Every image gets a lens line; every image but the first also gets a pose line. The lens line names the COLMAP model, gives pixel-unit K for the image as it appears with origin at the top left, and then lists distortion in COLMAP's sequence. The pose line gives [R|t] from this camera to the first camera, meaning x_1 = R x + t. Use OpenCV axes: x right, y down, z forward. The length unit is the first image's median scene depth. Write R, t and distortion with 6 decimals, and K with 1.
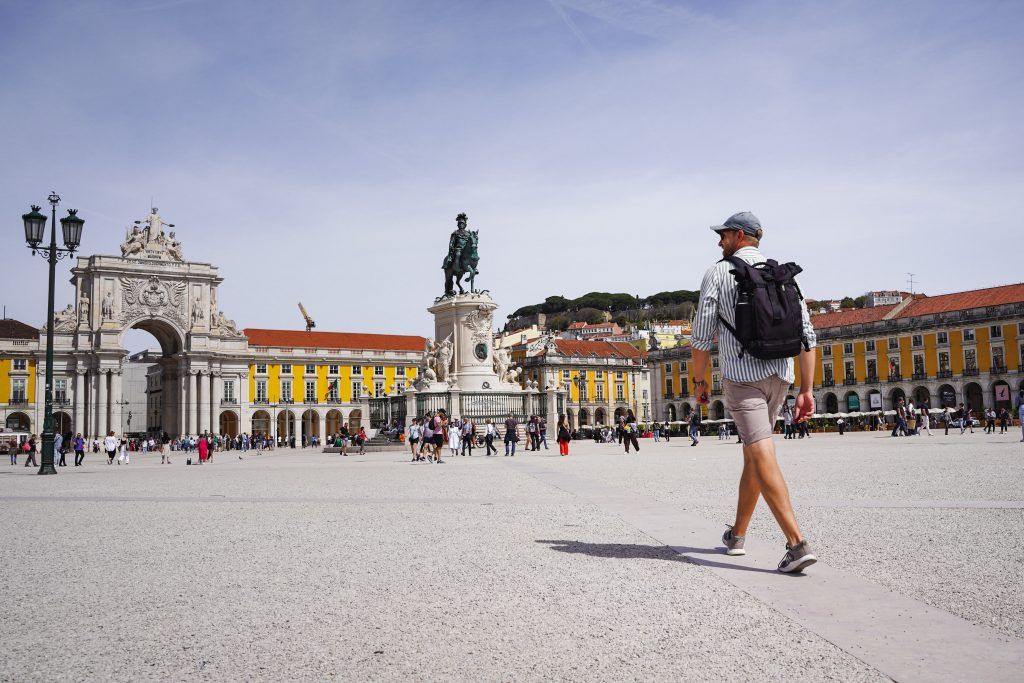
lens RADIAL K [[795.5, 0, 512.0], [0, 795.5, 341.5], [0, 0, 1]] dist [-0.072954, -0.001649]
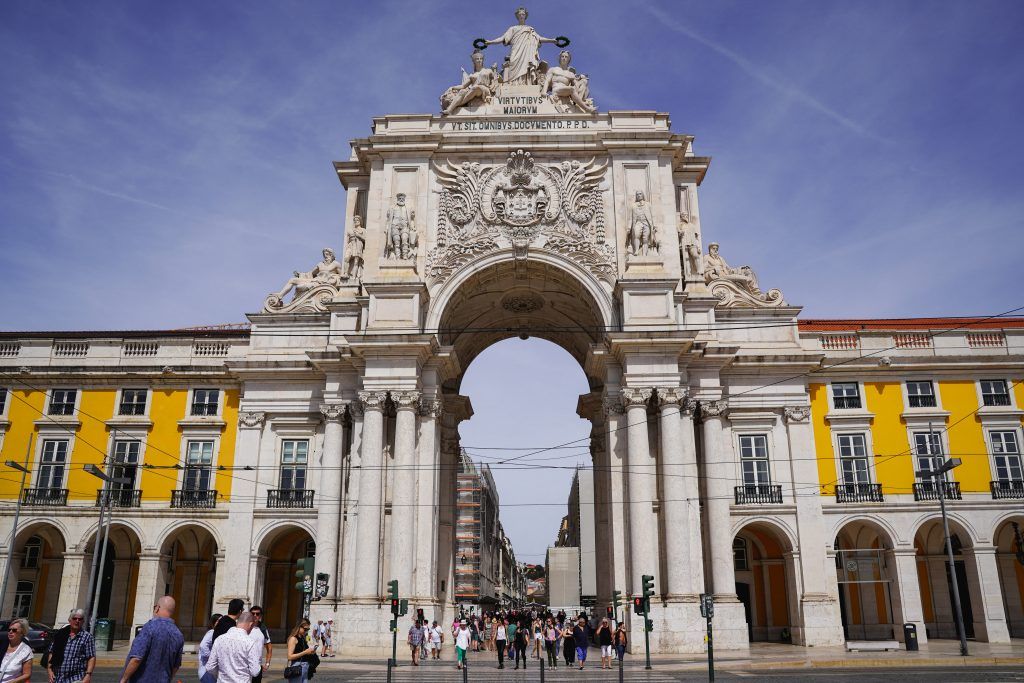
lens RADIAL K [[795.5, 0, 512.0], [0, 795.5, 341.5], [0, 0, 1]] dist [-0.072954, -0.001649]
pose [[0.789451, -0.154792, -0.593975, -0.245247], [0.045178, 0.979708, -0.195270, 0.075805], [0.612149, 0.127321, 0.780425, 0.699915]]
